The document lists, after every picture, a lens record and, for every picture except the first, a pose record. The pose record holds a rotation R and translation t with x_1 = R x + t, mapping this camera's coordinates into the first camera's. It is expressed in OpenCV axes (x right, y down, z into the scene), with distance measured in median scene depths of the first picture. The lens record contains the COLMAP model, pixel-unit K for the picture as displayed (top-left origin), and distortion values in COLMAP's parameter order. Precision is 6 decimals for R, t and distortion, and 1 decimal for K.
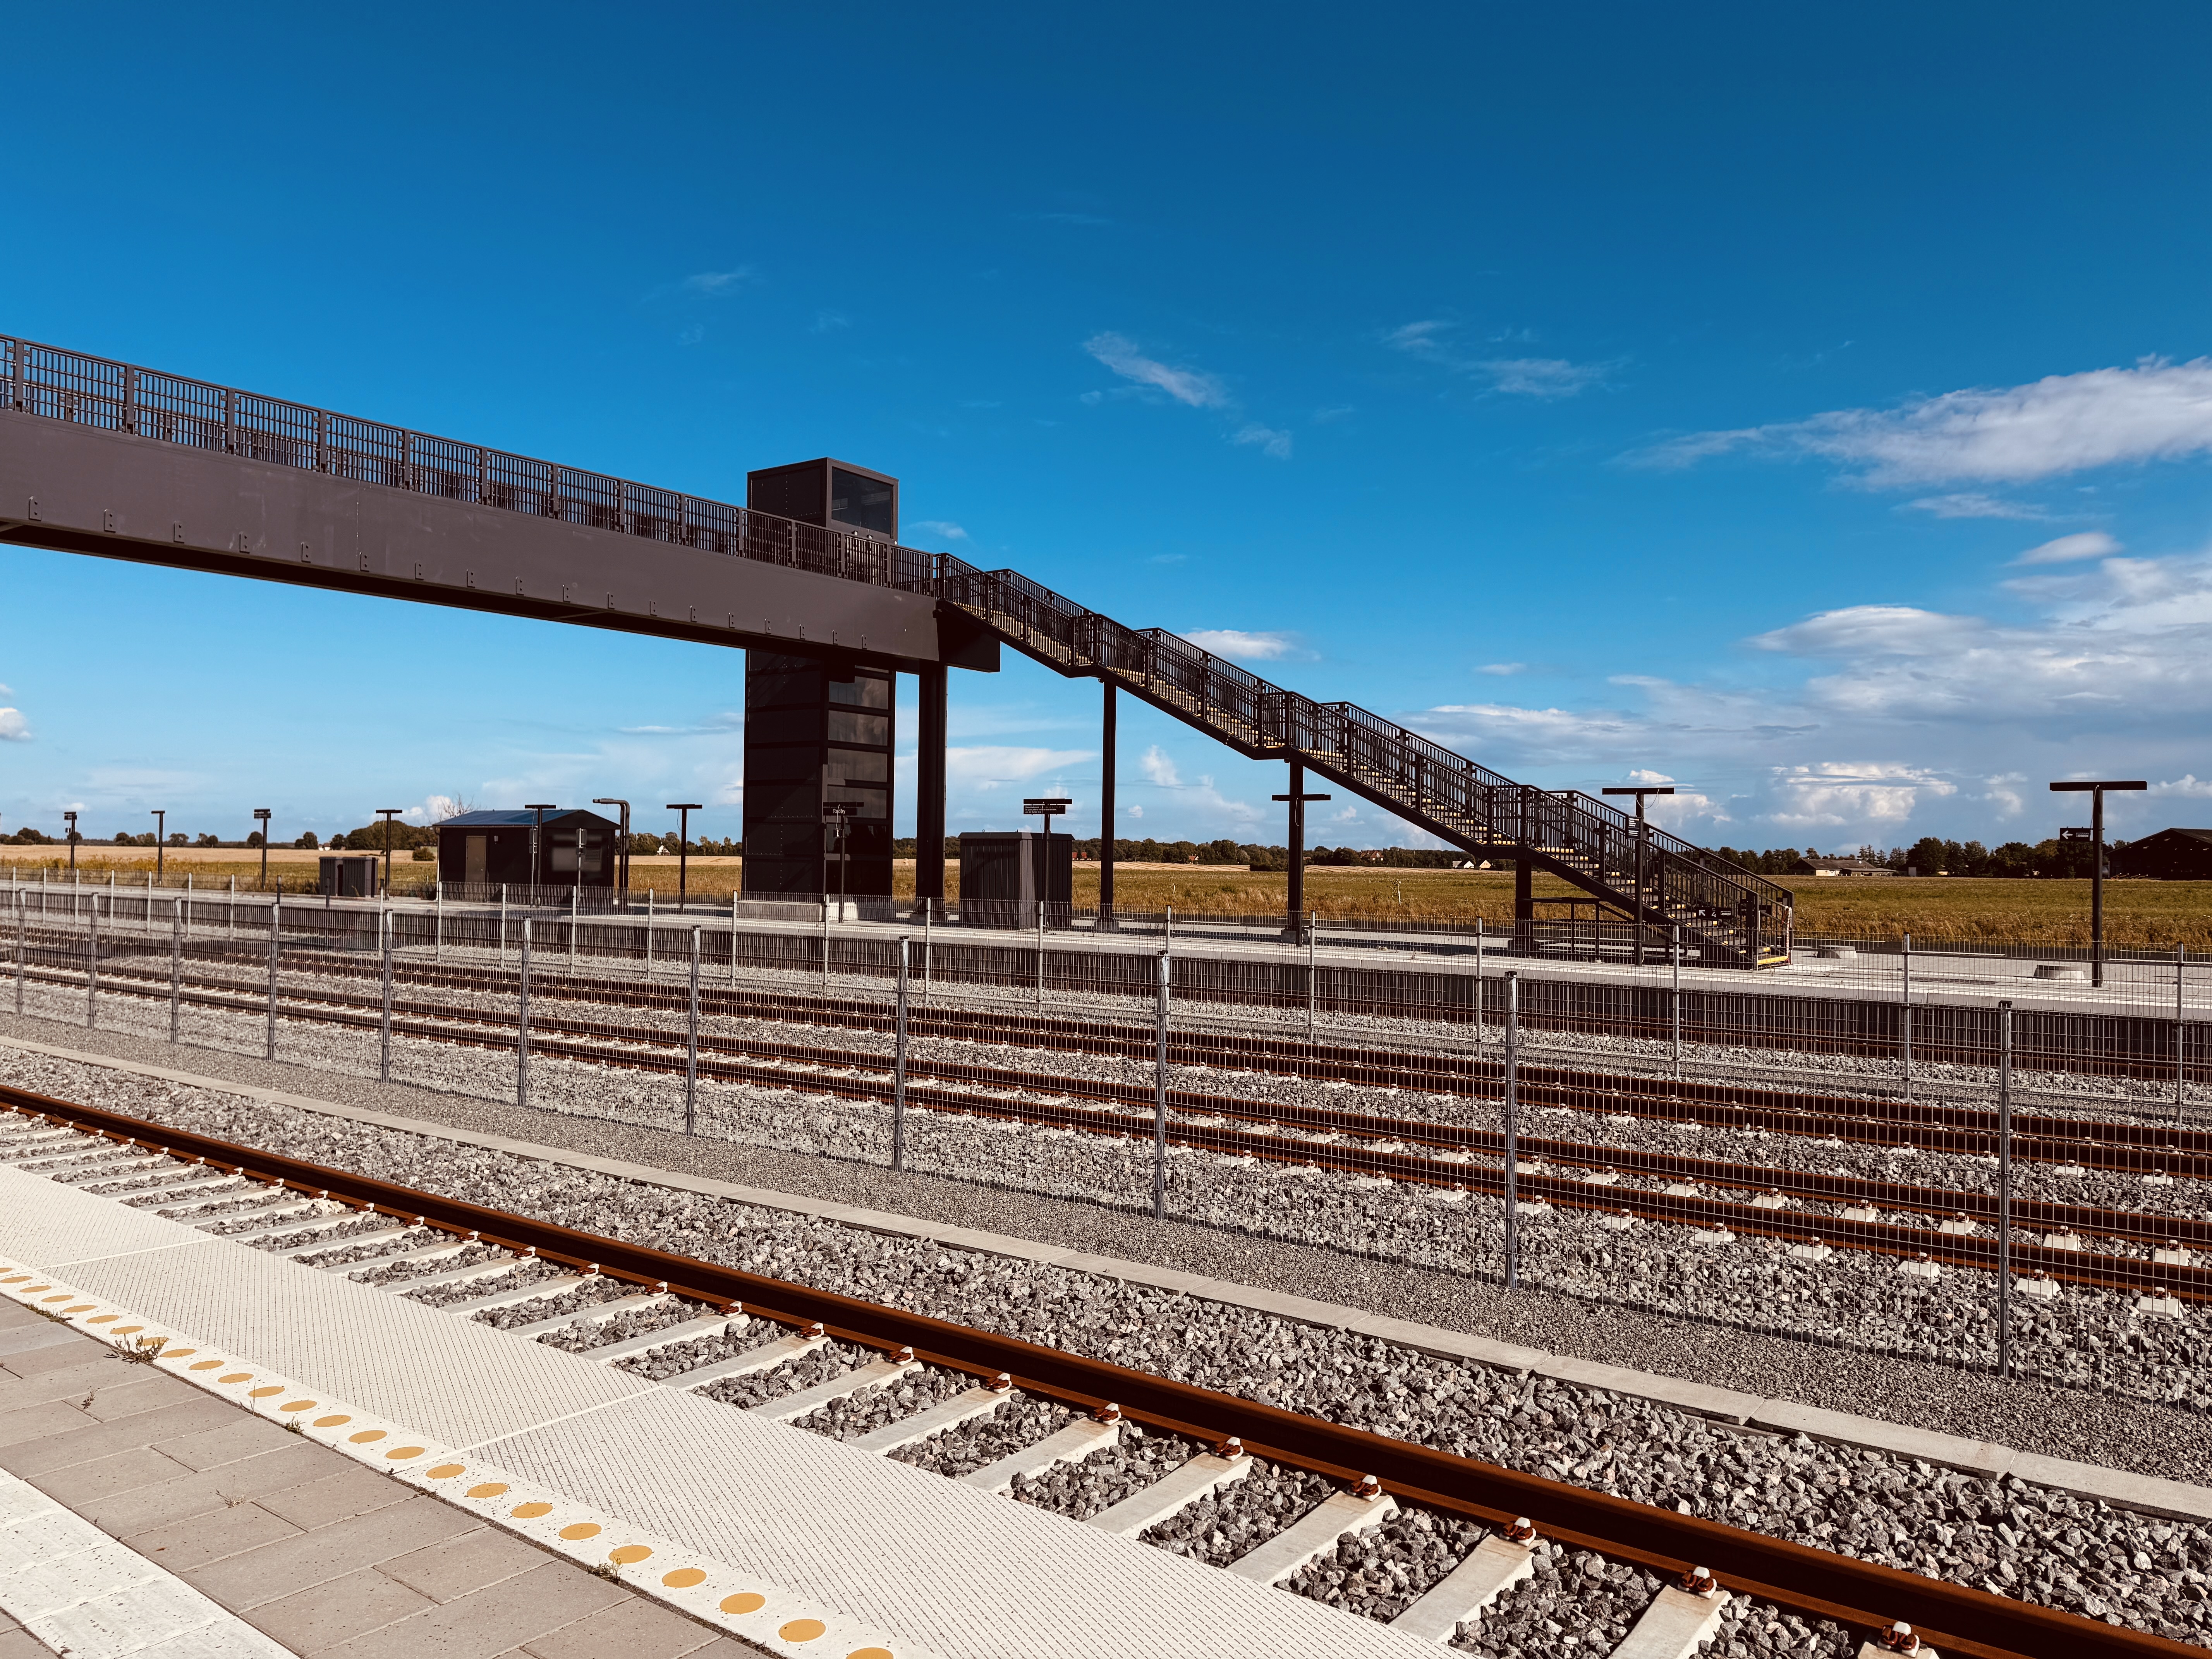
lens RADIAL K [[1568.8, 0, 1161.8], [0, 1568.8, 897.9], [0, 0, 1]] dist [0.063765, -0.064773]
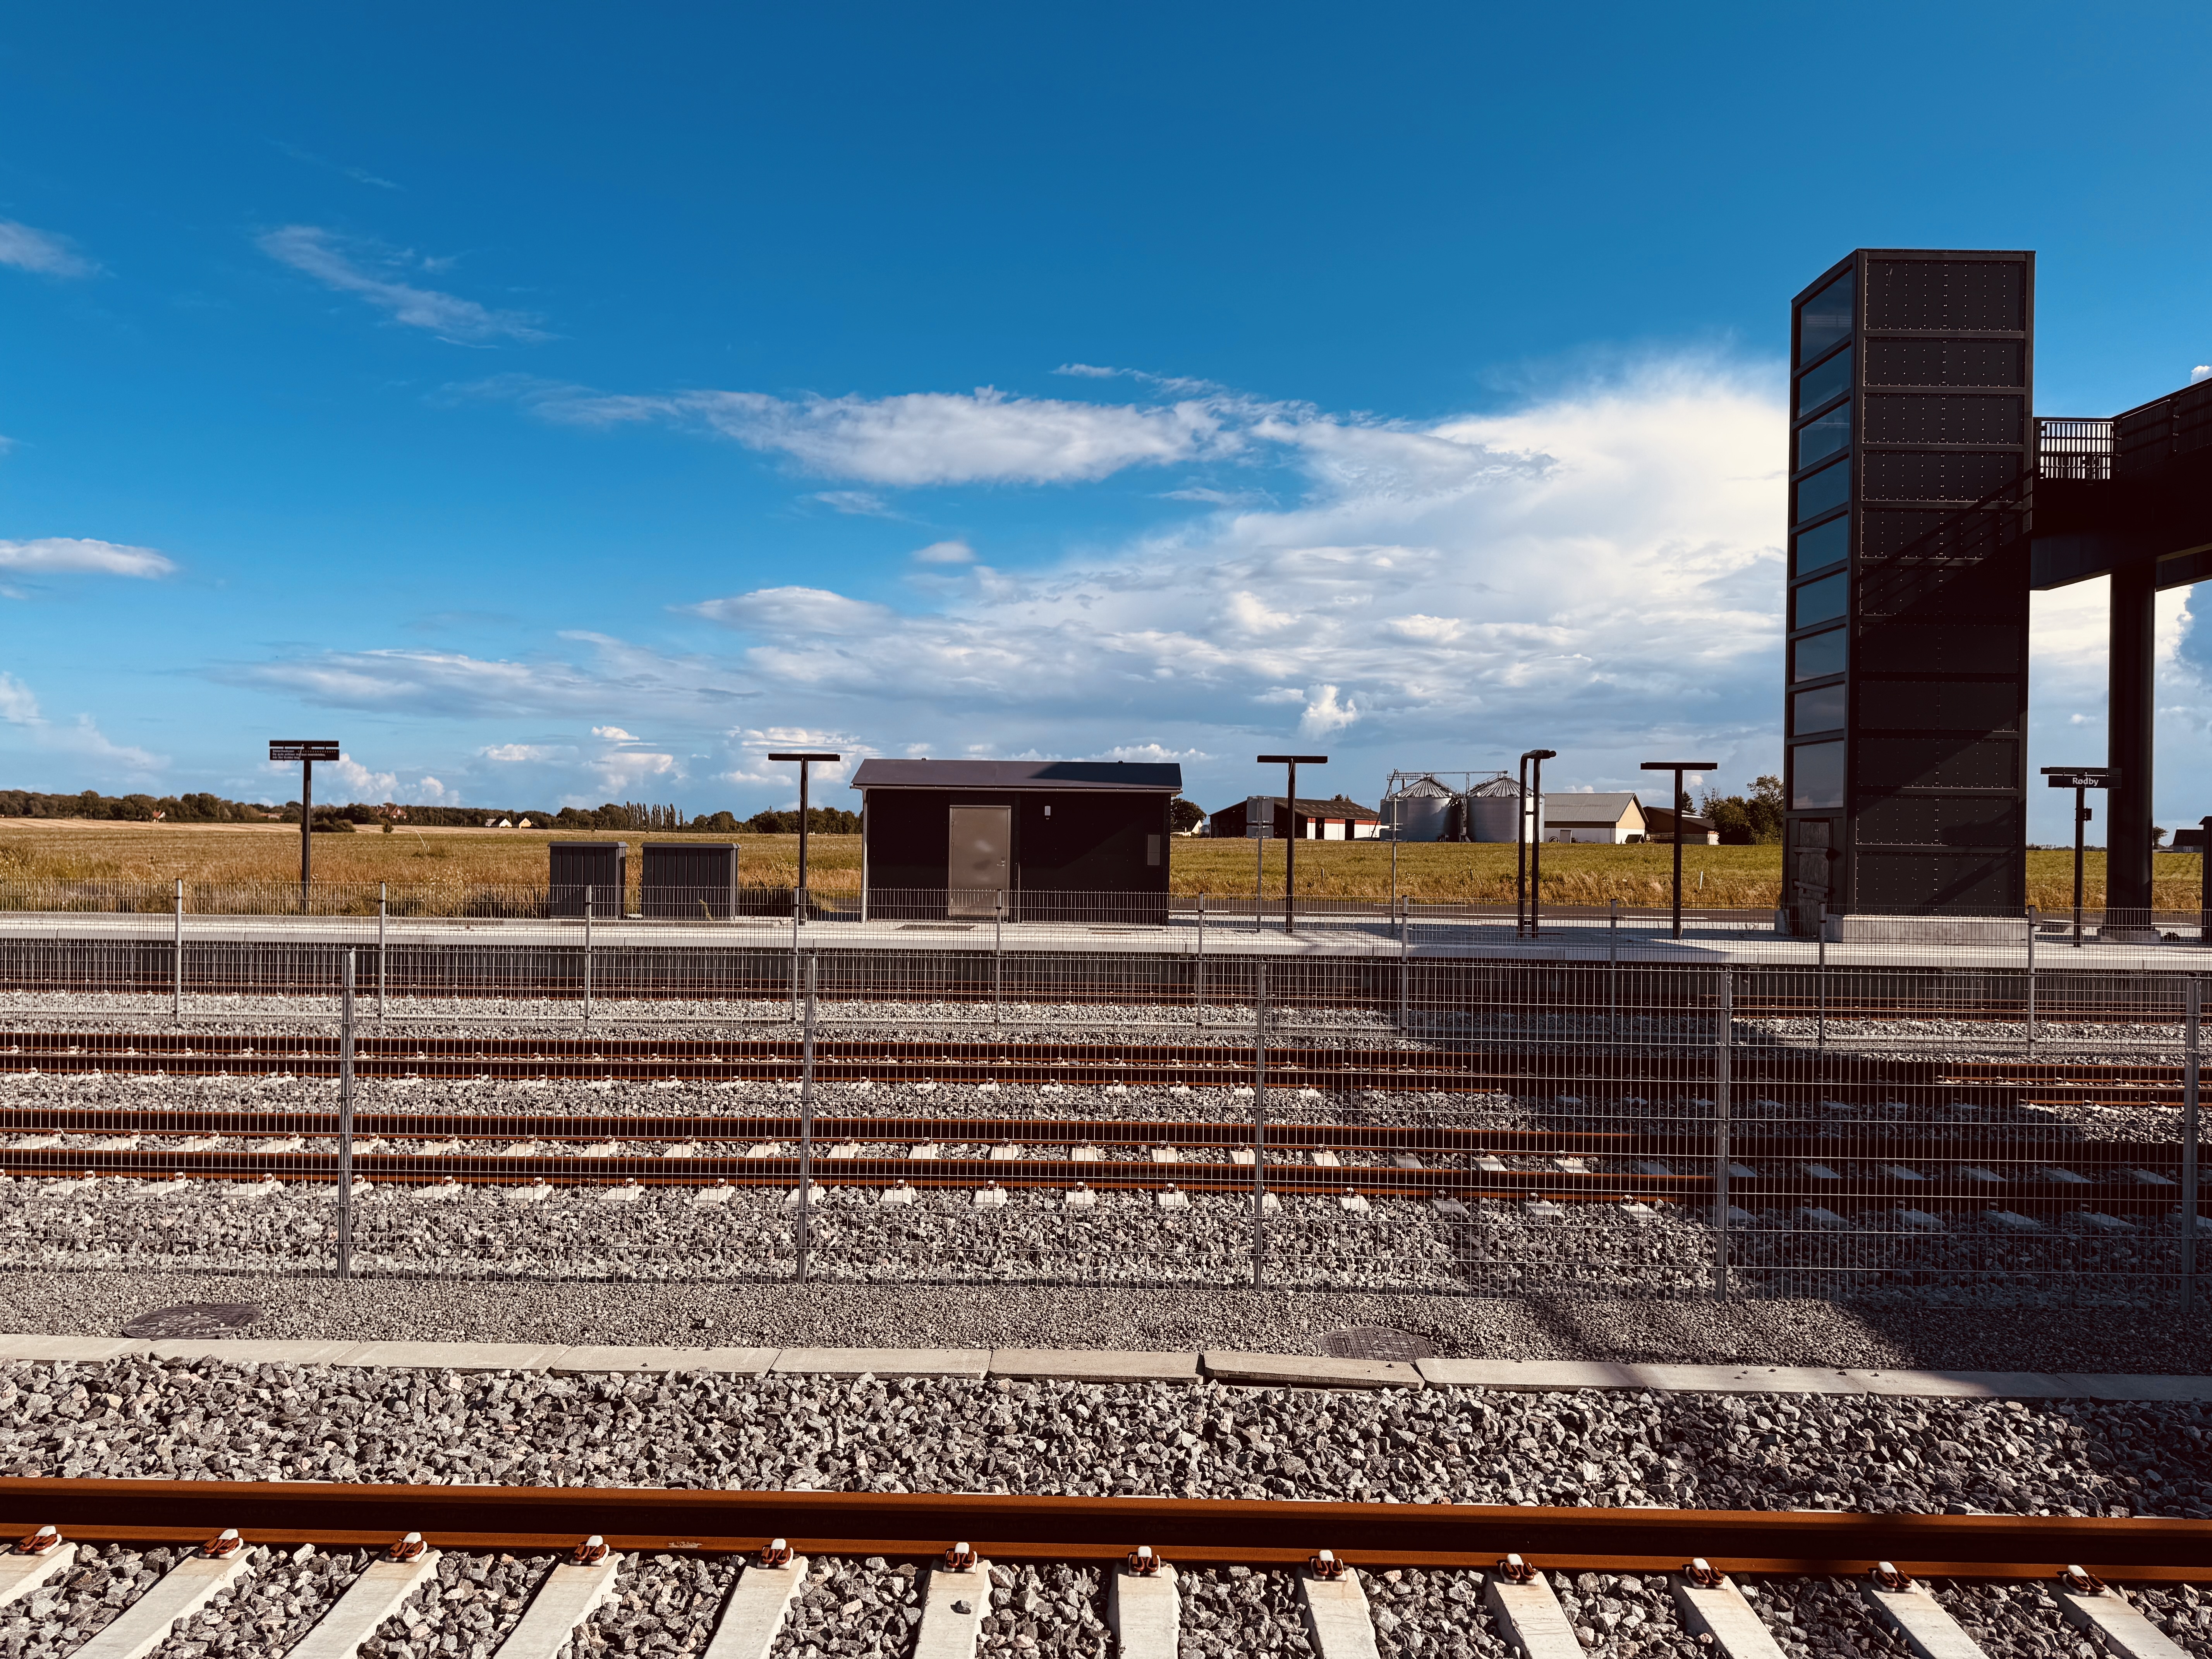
lens RADIAL K [[1568.8, 0, 1122.3], [0, 1568.8, 795.4], [0, 0, 1]] dist [0.063765, -0.064773]
pose [[0.805498, 0.010924, 0.592498, -0.175272], [0.011816, 0.999335, -0.034488, -0.005478], [-0.592481, 0.034781, 0.804834, 0.132309]]
